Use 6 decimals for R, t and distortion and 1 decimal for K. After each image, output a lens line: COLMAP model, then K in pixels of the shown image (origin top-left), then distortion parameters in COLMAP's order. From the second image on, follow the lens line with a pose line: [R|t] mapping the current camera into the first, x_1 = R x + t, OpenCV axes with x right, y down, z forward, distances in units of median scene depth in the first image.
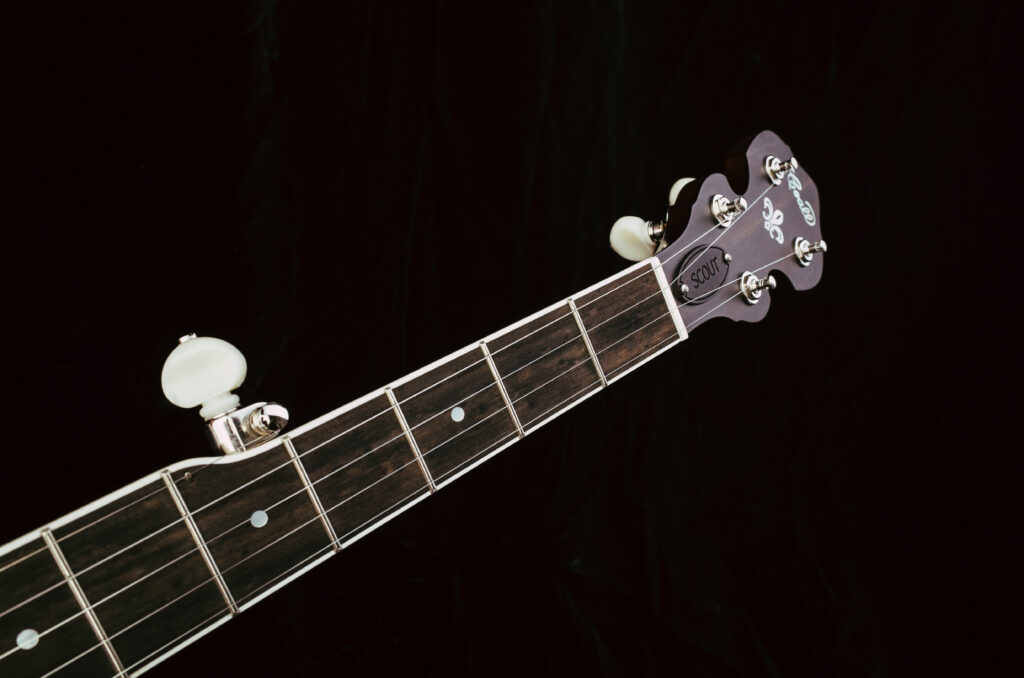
lens RADIAL K [[990.4, 0, 512.0], [0, 990.4, 339.0], [0, 0, 1]] dist [-0.000250, -0.002435]
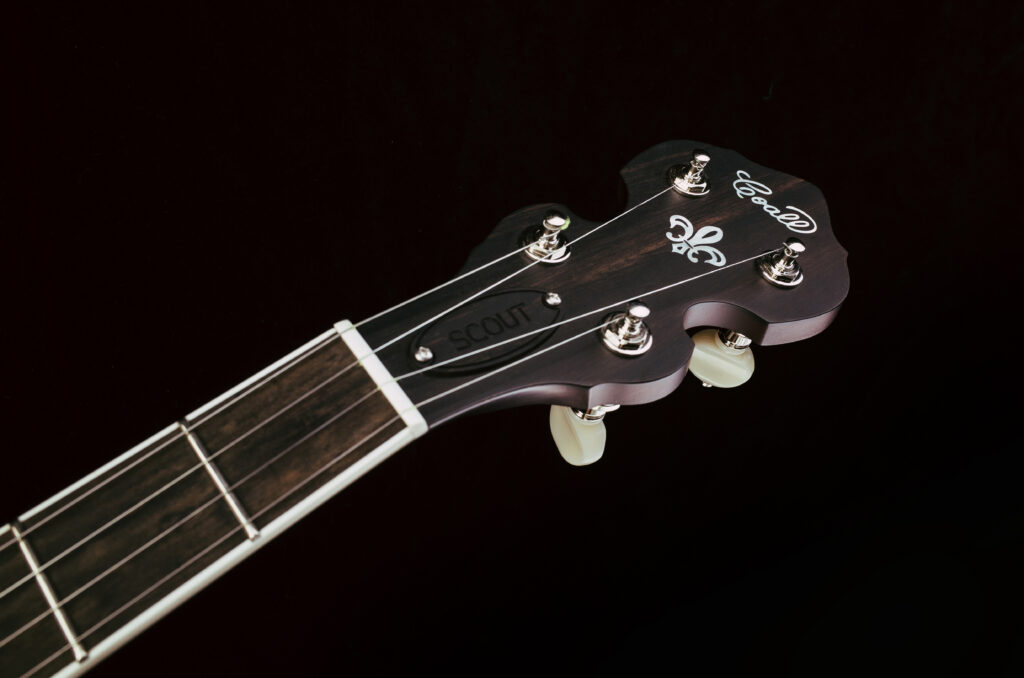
lens RADIAL K [[990.4, 0, 512.0], [0, 990.4, 339.0], [0, 0, 1]] dist [-0.000250, -0.002435]
pose [[0.824927, -0.413706, -0.385153, 0.416961], [0.207789, 0.855641, -0.474028, 0.215824], [0.525661, 0.311008, 0.791805, 0.526306]]
